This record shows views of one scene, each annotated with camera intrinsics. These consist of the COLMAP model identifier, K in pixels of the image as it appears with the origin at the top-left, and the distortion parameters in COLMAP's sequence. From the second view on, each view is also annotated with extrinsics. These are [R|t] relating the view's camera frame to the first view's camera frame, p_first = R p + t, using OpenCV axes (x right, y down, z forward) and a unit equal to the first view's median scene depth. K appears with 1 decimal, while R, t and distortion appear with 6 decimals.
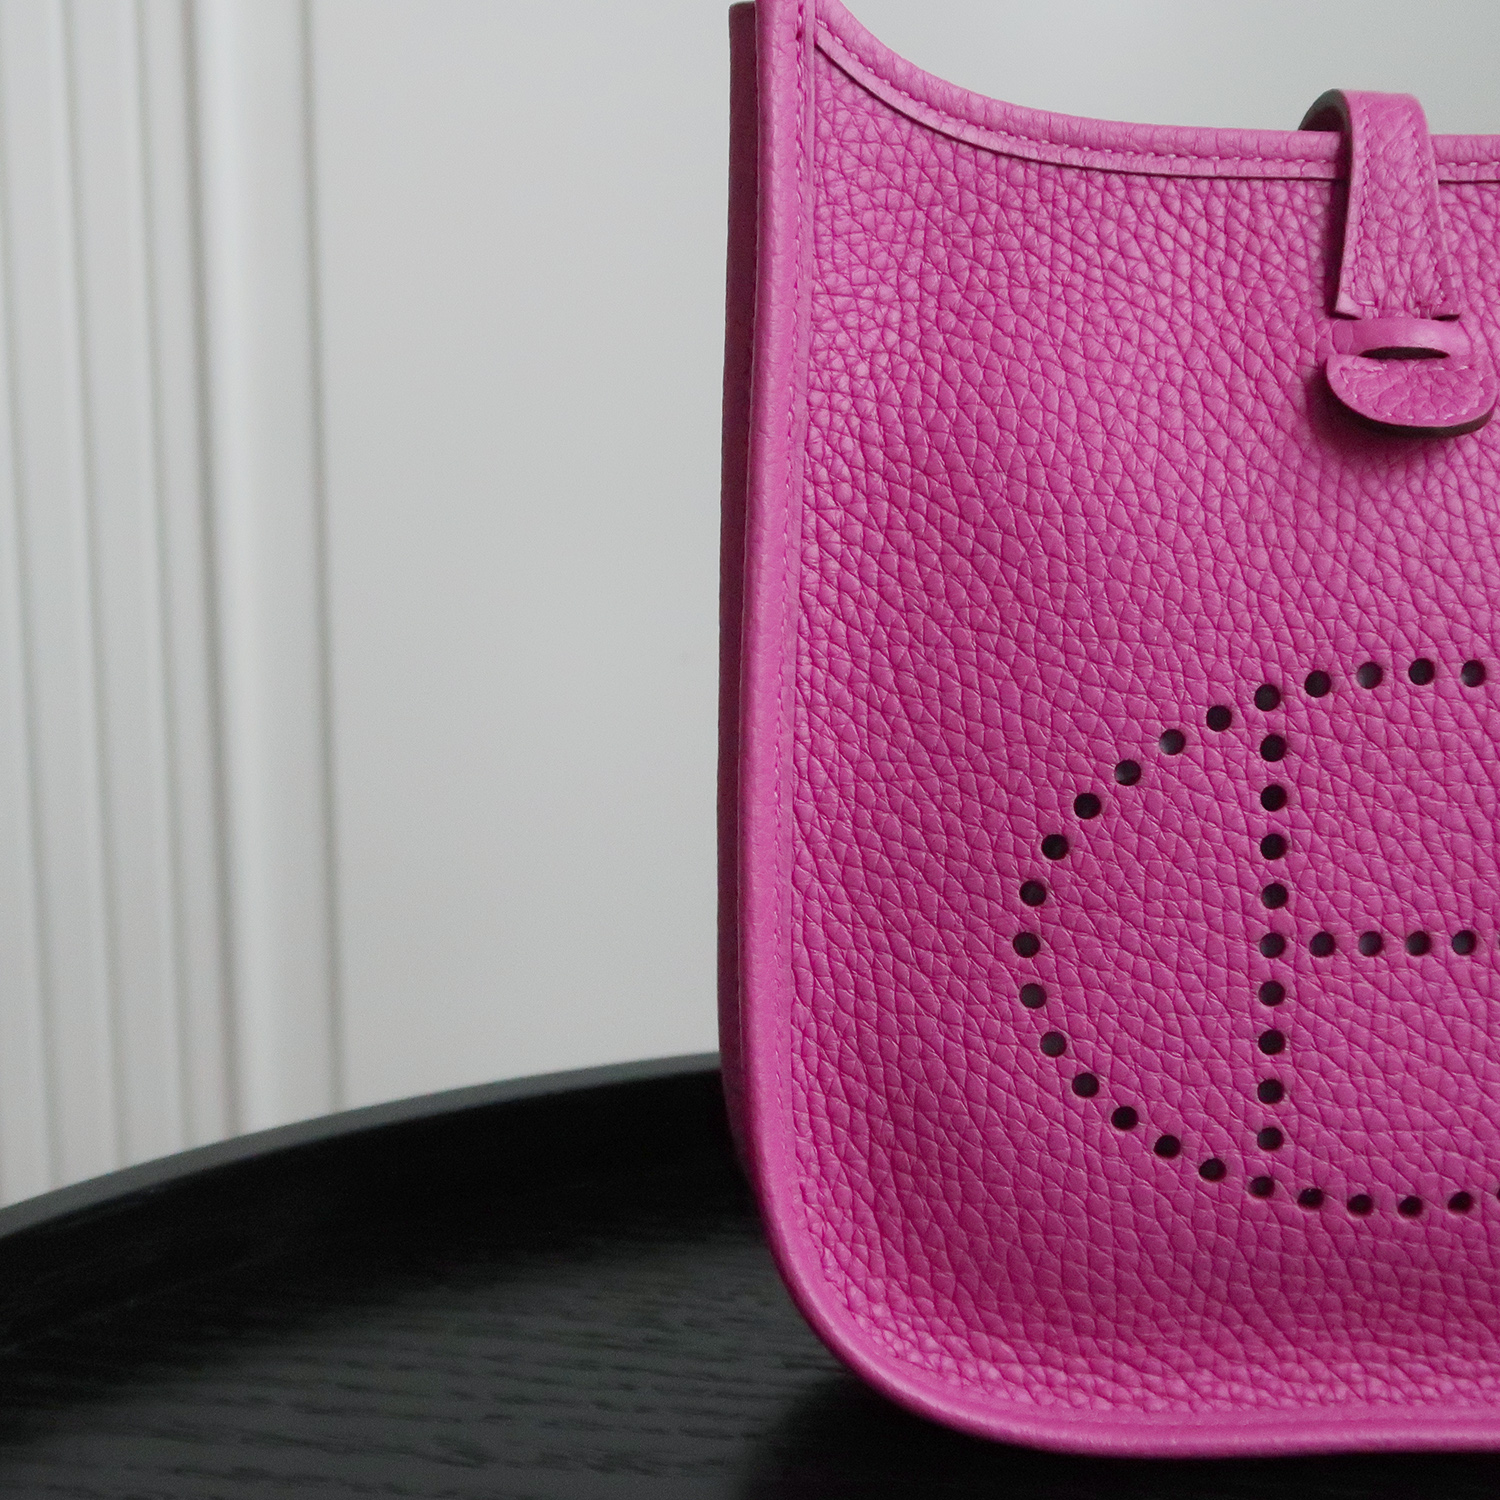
lens RADIAL K [[2815.8, 0, 750.0], [0, 2815.8, 750.0], [0, 0, 1]] dist [-0.018077, 0.007447]
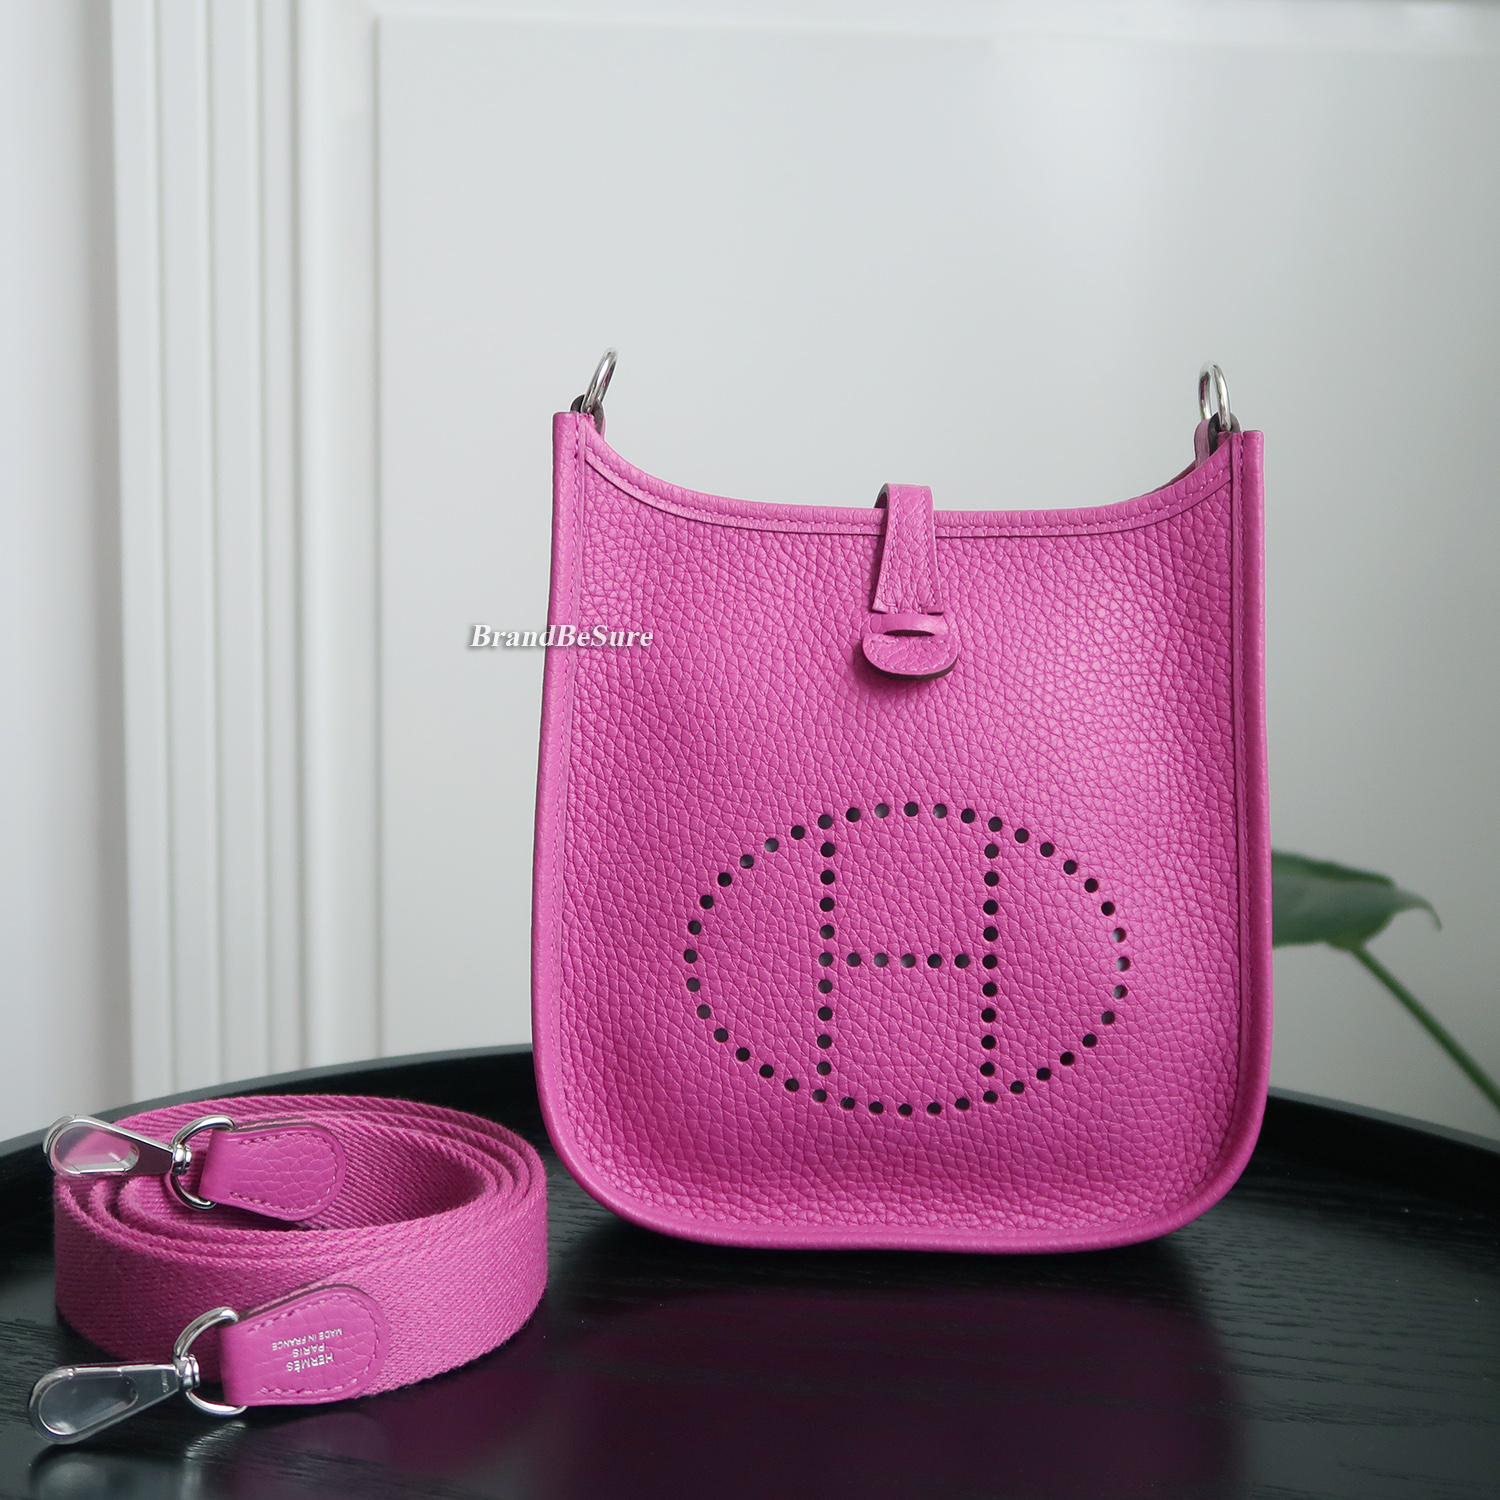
lens RADIAL K [[2502.4, 0, 750.0], [0, 2502.4, 750.0], [0, 0, 1]] dist [0.022485, -0.019978]
pose [[0.999240, 0.020508, -0.033158, 0.185629], [-0.022587, 0.997721, -0.063587, 0.038298], [0.031779, 0.064287, 0.997425, -0.602613]]
